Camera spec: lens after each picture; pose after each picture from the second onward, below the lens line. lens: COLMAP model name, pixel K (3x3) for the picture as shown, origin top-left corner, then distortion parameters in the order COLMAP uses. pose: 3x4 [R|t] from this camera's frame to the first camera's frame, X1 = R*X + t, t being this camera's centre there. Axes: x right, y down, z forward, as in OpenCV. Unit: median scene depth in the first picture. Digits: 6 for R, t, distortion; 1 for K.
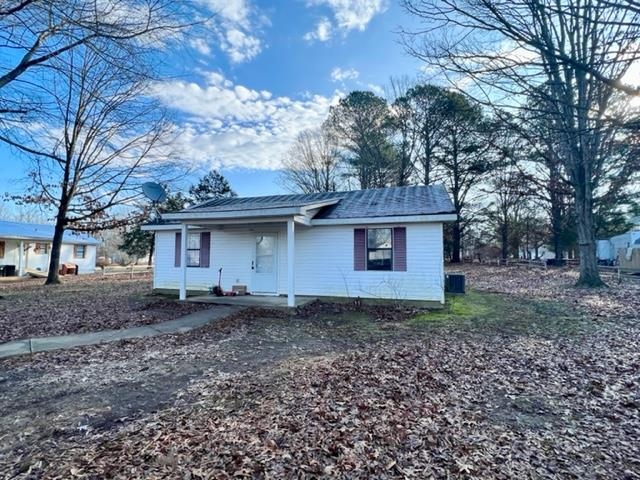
lens RADIAL K [[305.6, 0, 320.8], [0, 305.6, 239.0], [0, 0, 1]] dist [0.005978, 0.000372]
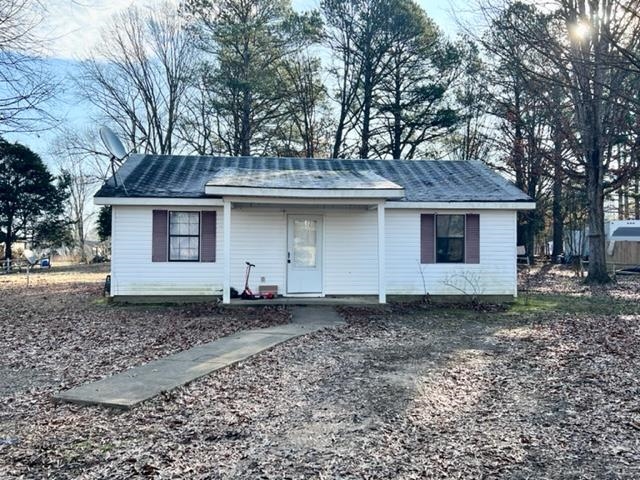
lens RADIAL K [[572.5, 0, 319.4], [0, 572.5, 240.6], [0, 0, 1]] dist [-0.004911, -0.004078]
pose [[0.932528, 0.010236, 0.360953, -0.729157], [-0.023301, 0.999221, 0.031860, -0.003867], [-0.360346, -0.038121, 0.932040, -0.377751]]
